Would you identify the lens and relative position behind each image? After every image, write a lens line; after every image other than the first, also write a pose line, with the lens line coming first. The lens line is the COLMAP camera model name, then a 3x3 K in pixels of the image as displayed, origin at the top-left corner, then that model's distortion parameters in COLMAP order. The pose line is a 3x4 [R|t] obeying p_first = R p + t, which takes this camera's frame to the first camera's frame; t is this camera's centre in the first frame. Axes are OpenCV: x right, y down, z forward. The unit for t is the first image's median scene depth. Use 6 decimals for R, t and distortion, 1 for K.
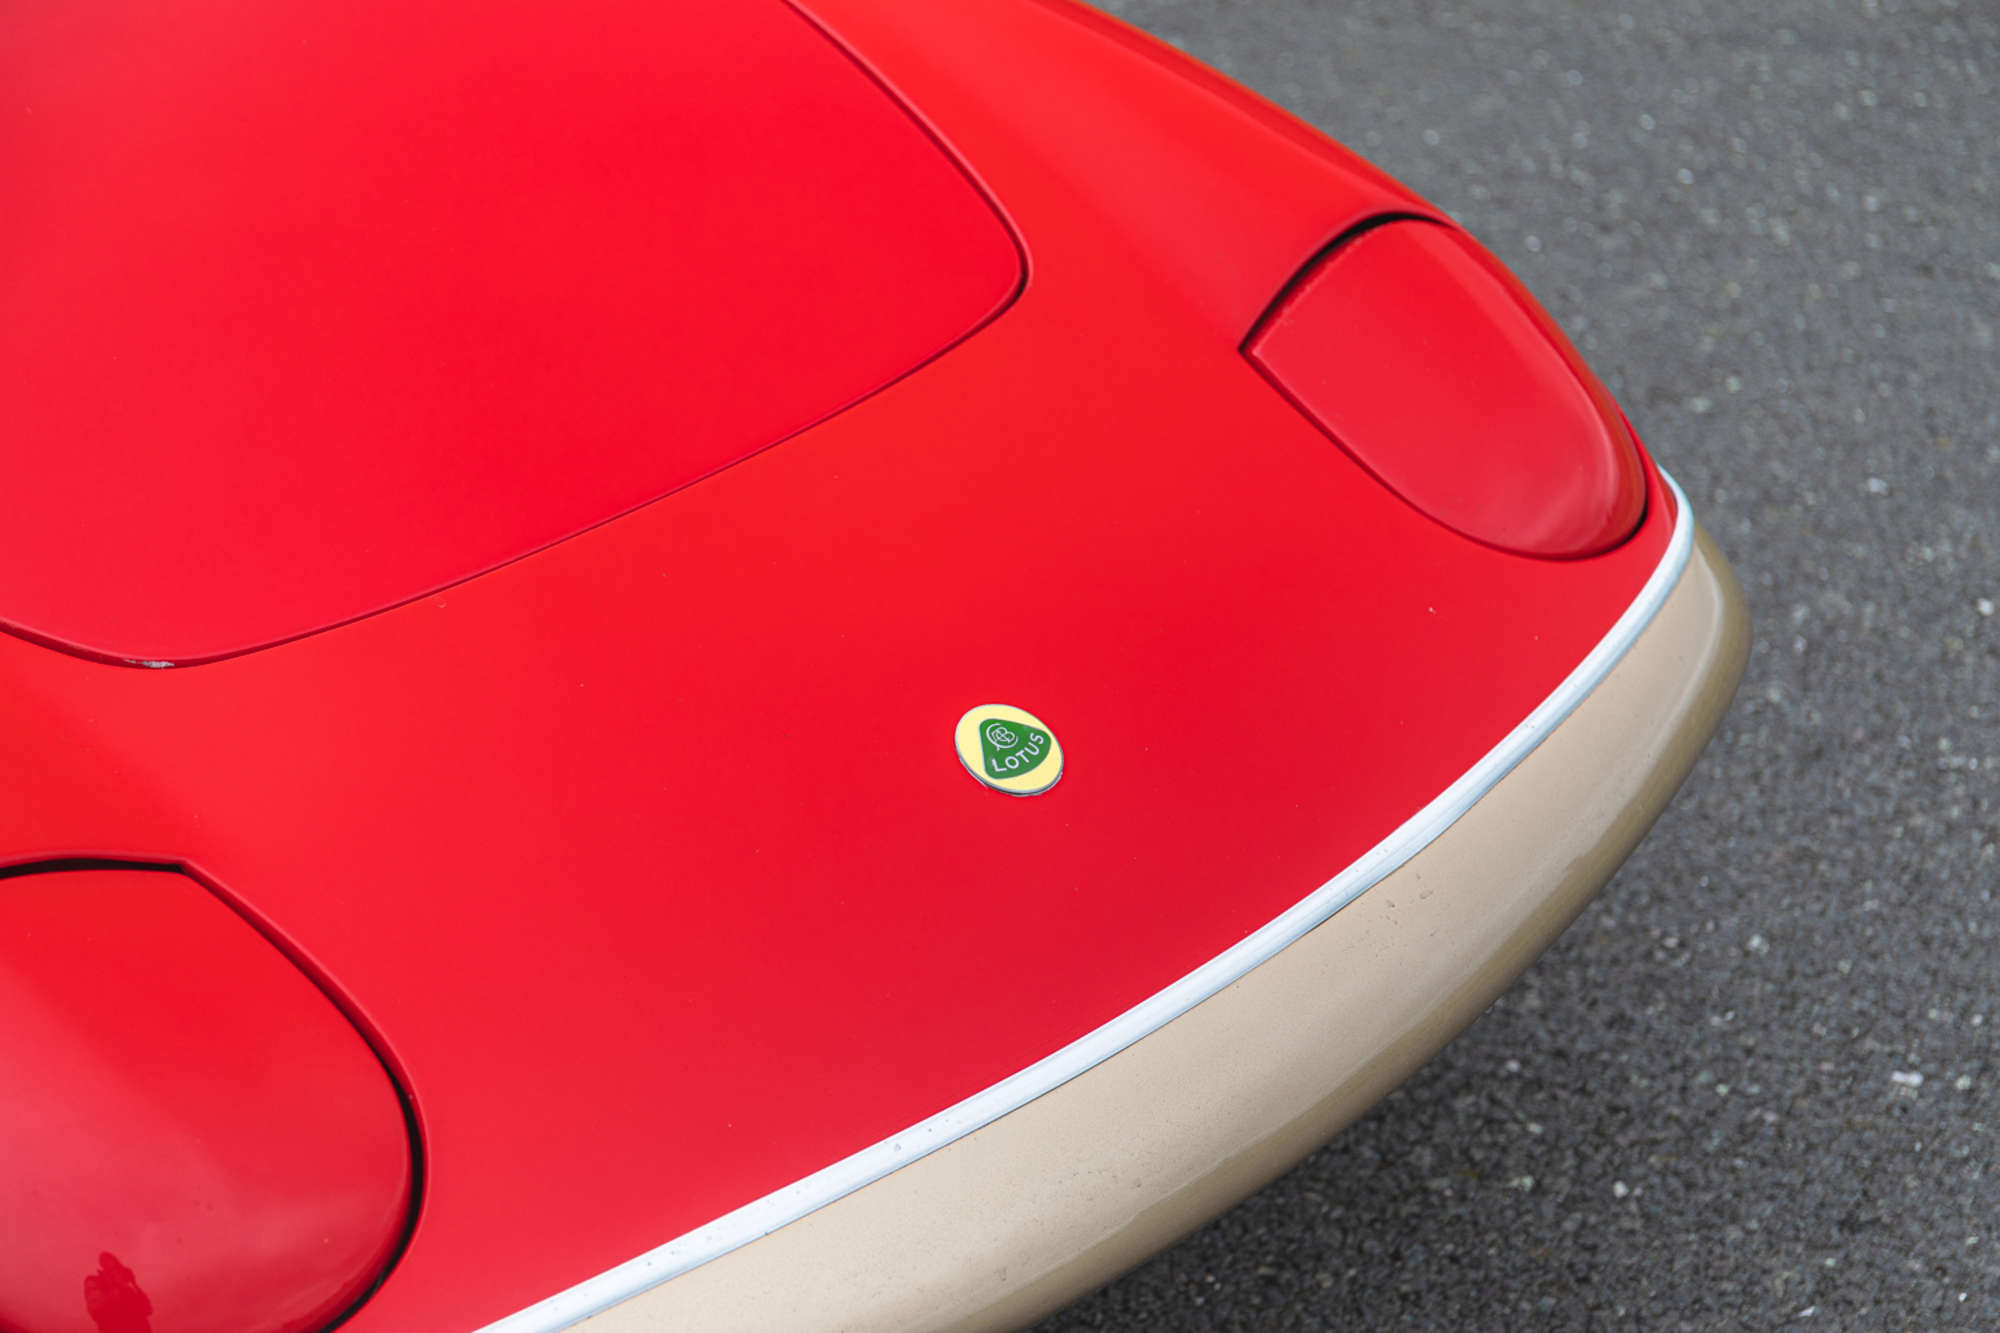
lens RADIAL K [[3953.8, 0, 1006.0], [0, 3953.8, 671.2], [0, 0, 1]] dist [-0.018283, 0.000000]
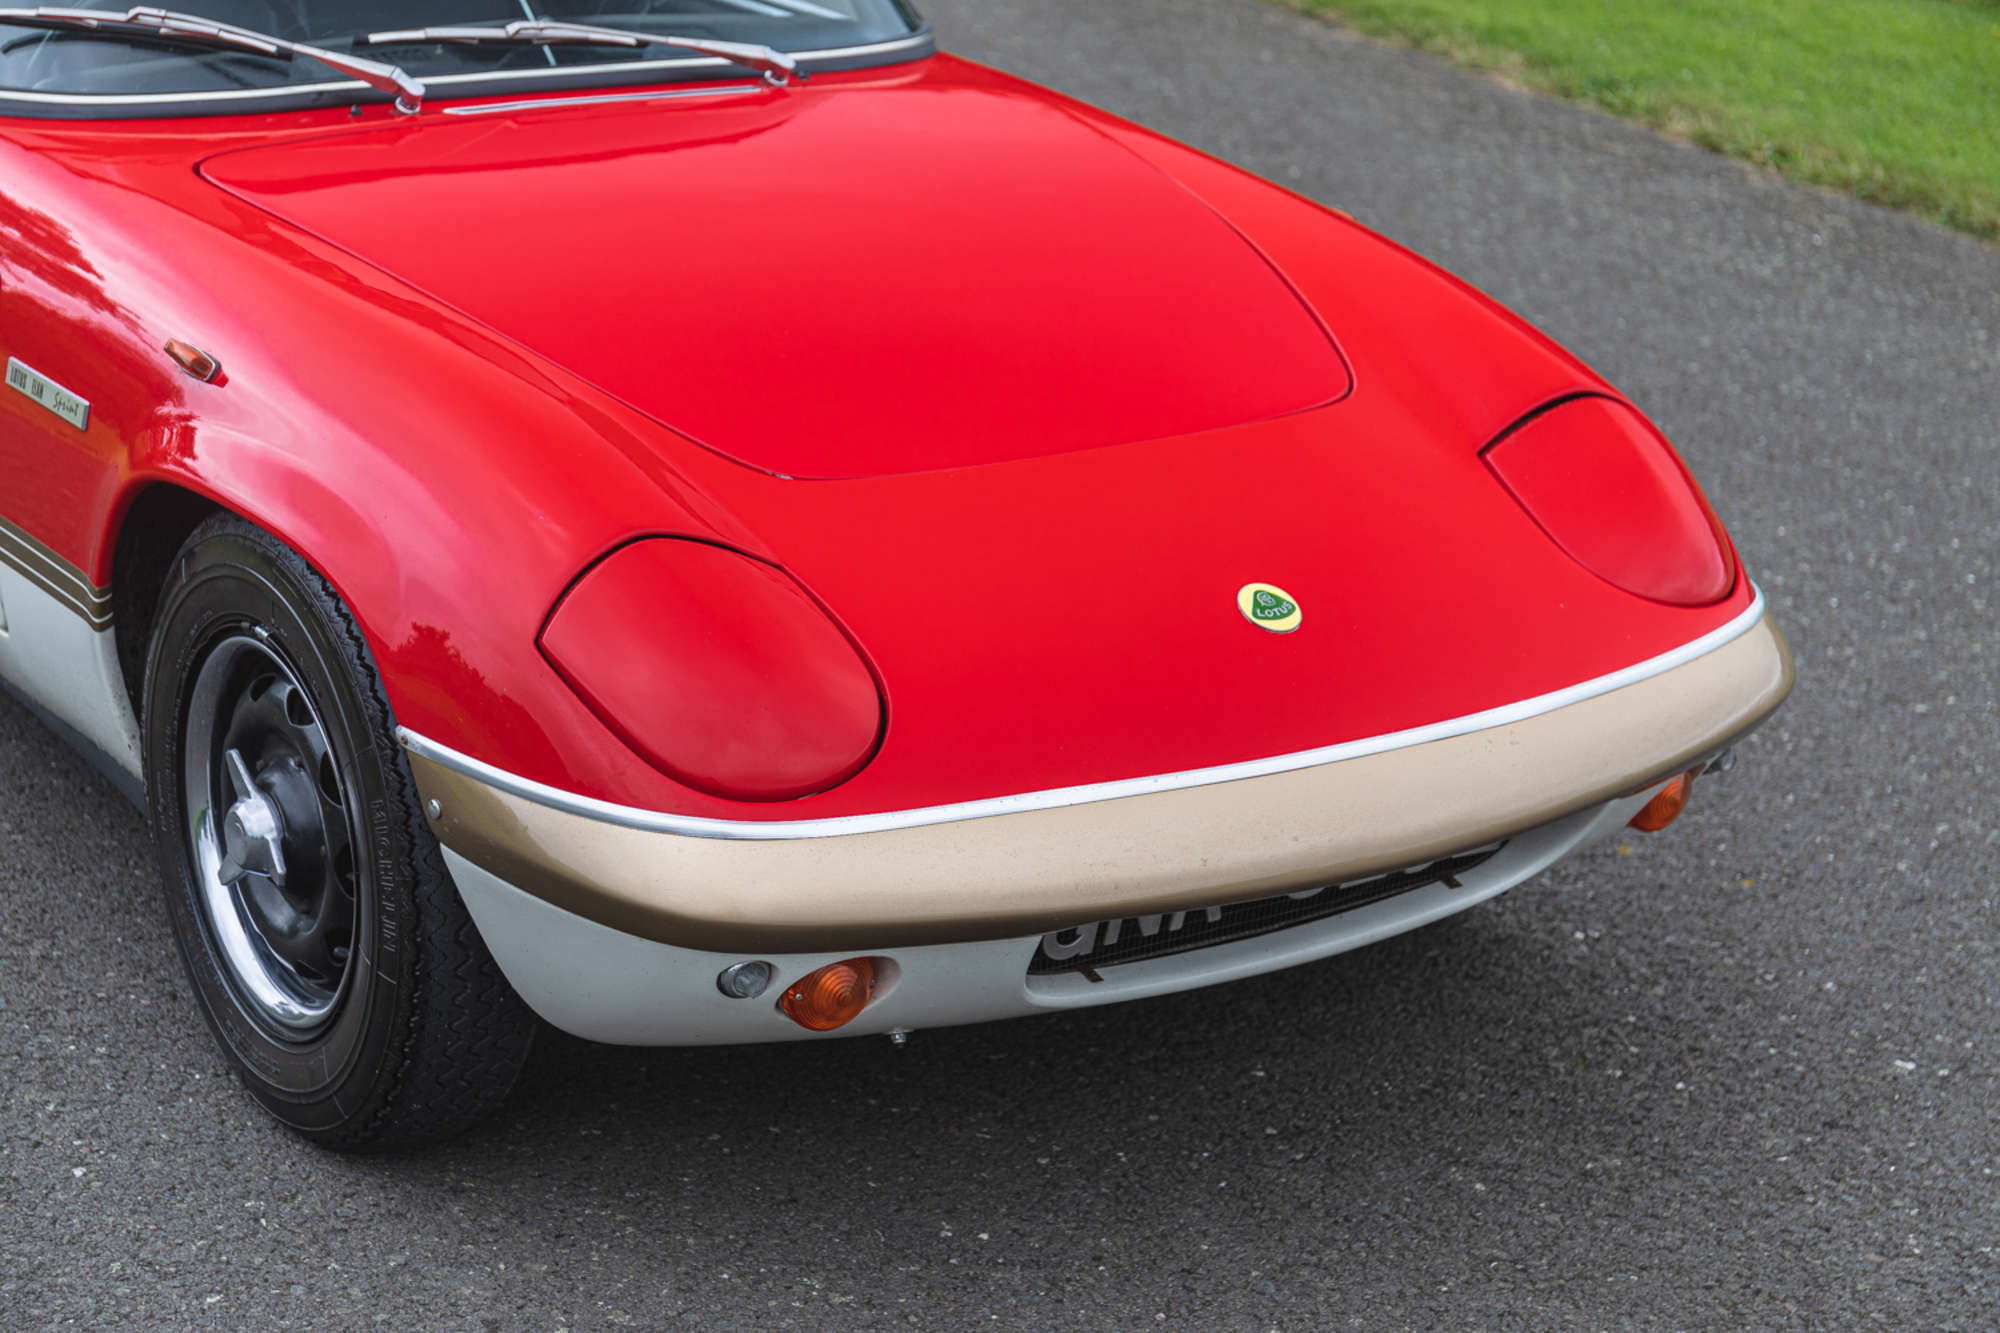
lens RADIAL K [[3953.8, 0, 1003.7], [0, 3953.8, 666.8], [0, 0, 1]] dist [-0.018283, 0.000000]
pose [[0.978063, 0.137177, -0.156763, 0.112255], [-0.159885, 0.976747, -0.142833, 0.216003], [0.133524, 0.164764, 0.977253, -0.457152]]
